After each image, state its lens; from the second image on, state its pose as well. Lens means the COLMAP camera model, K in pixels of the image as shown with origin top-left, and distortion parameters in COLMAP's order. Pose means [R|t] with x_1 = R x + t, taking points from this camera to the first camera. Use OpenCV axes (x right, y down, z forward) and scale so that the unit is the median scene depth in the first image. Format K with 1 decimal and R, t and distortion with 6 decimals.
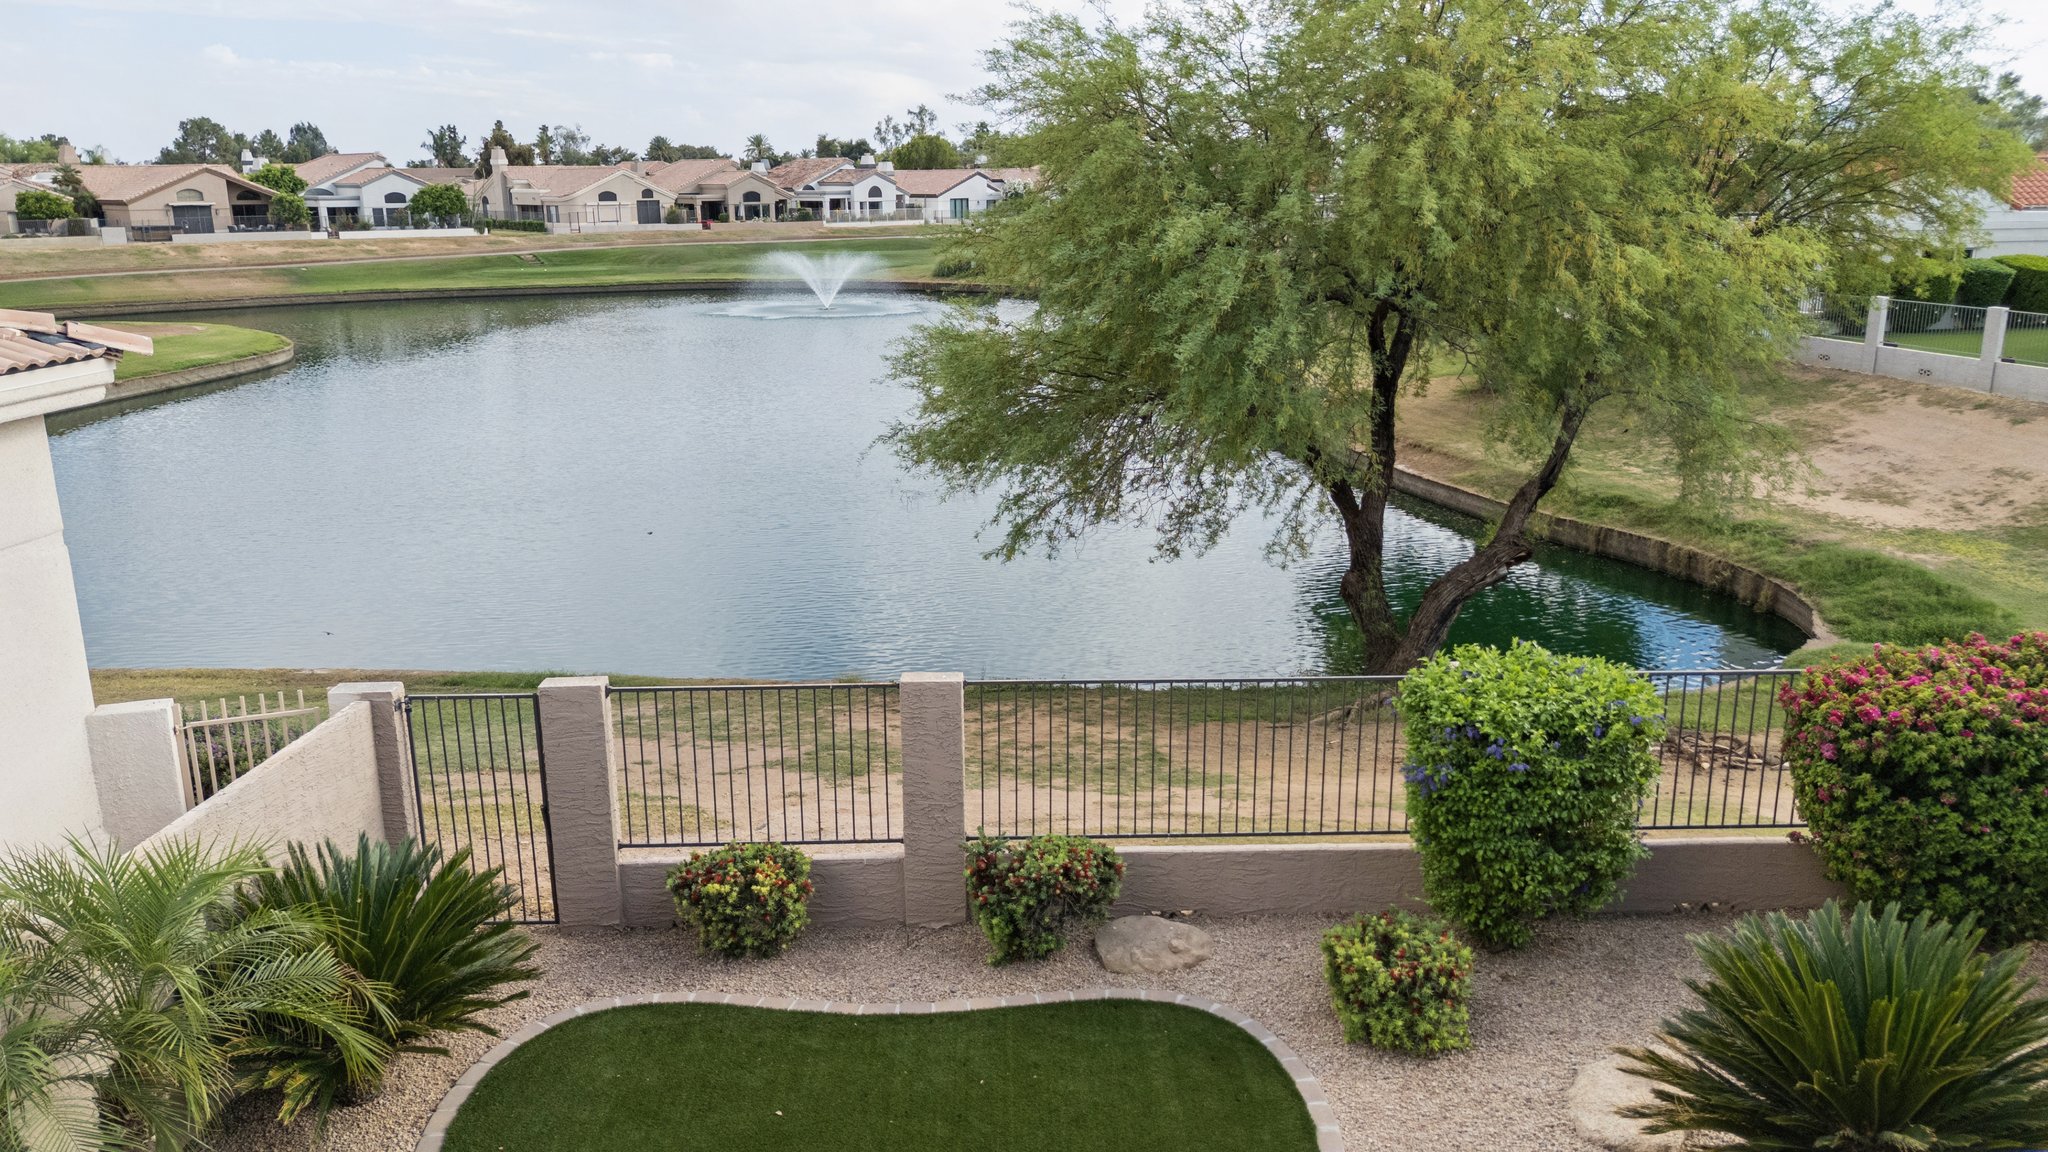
lens RADIAL K [[1507.3, 0, 1027.3], [0, 1507.3, 573.0], [0, 0, 1]] dist [0.084366, -0.085732]
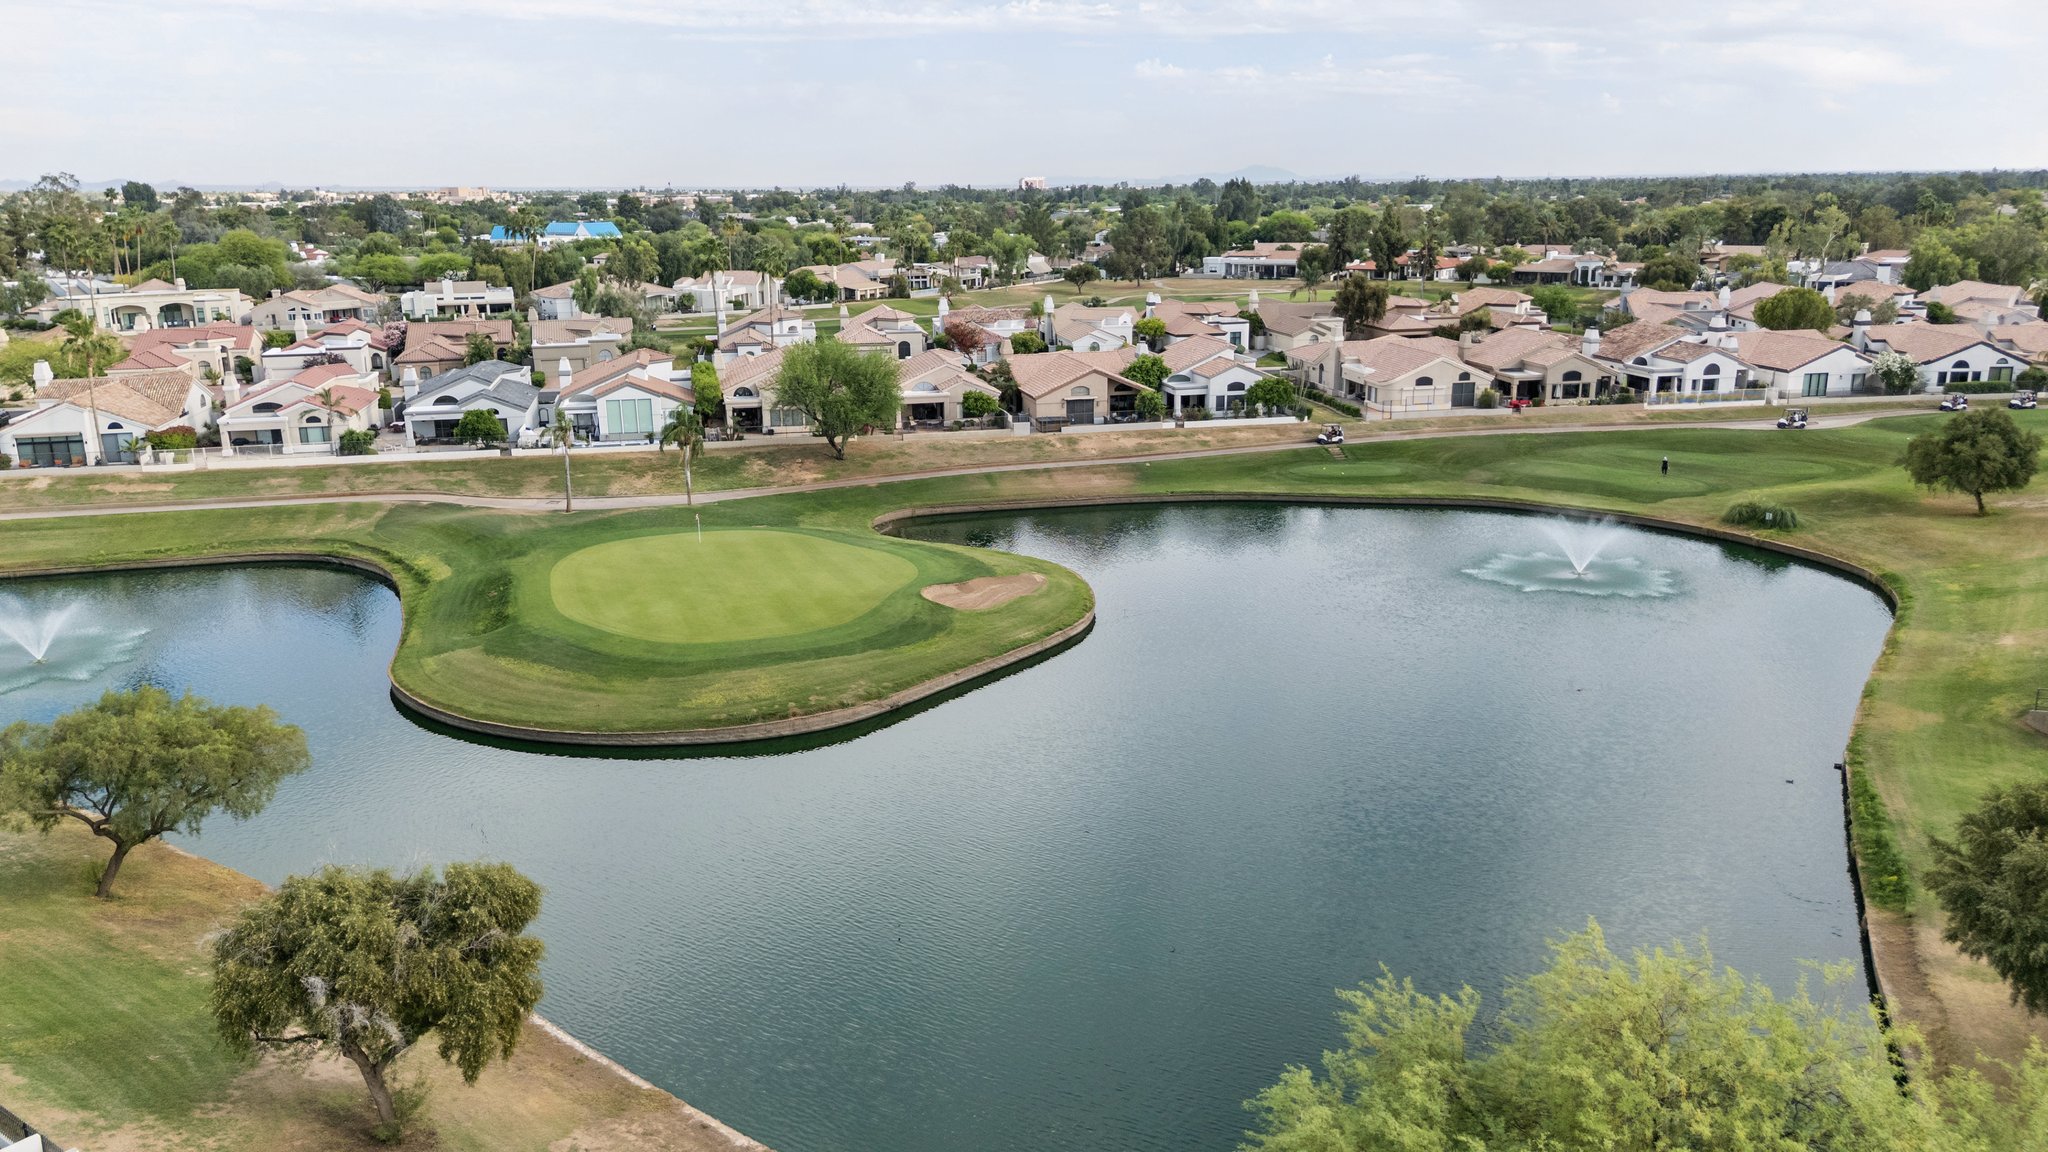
lens RADIAL K [[1507.3, 0, 1027.3], [0, 1507.3, 573.0], [0, 0, 1]] dist [0.084366, -0.085732]
pose [[0.841631, 0.135432, -0.522797, 0.075926], [-0.133738, 0.990160, 0.041204, -0.139718], [0.523232, 0.035239, 0.851461, -0.057661]]
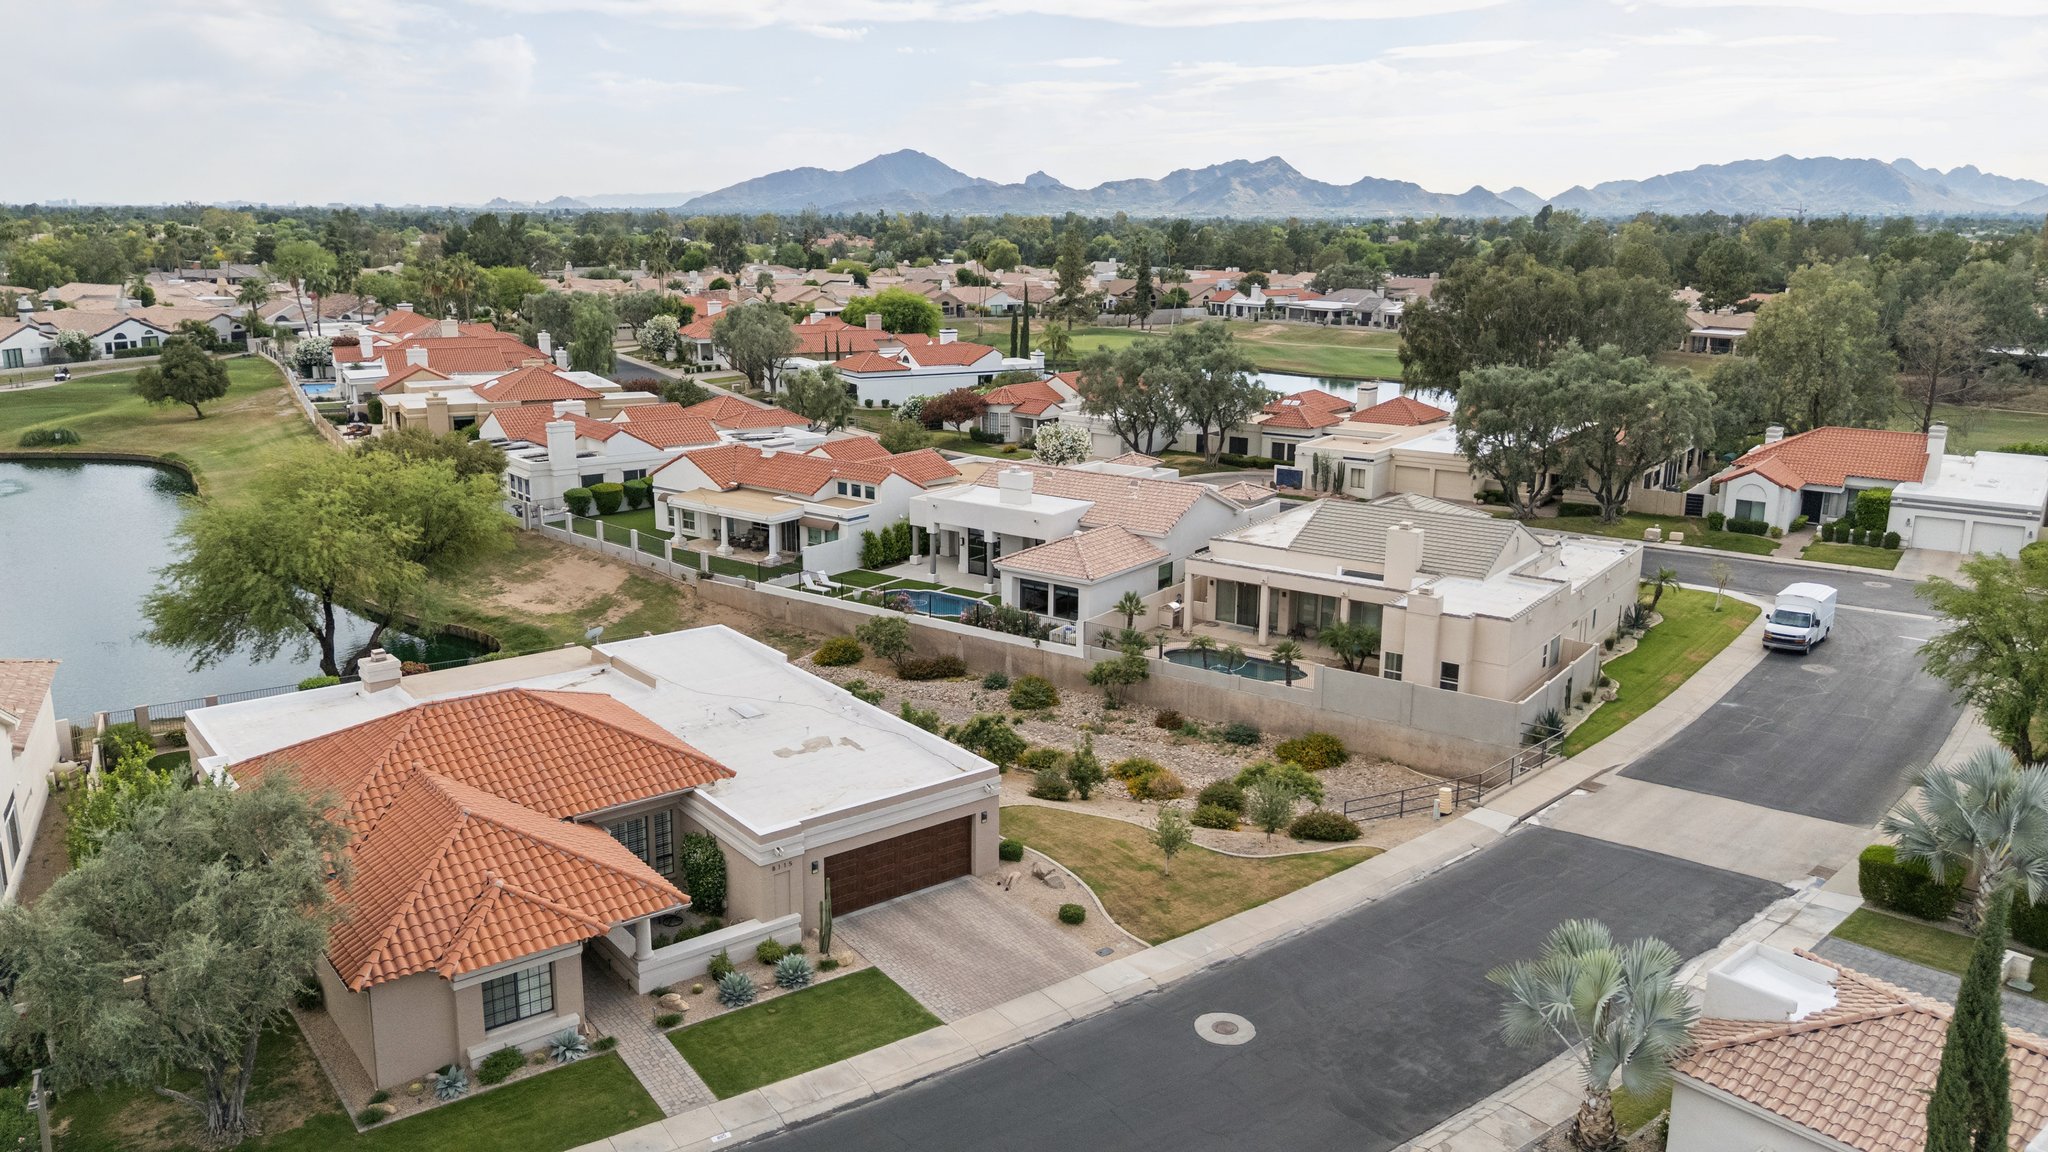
lens RADIAL K [[1503.4, 0, 1027.1], [0, 1503.4, 569.1], [0, 0, 1]] dist [0.105466, -0.110957]
pose [[0.843615, -0.107465, 0.526085, -0.039354], [0.121119, 0.992601, 0.008538, -0.007171], [-0.523110, 0.056516, 0.850389, -0.481952]]
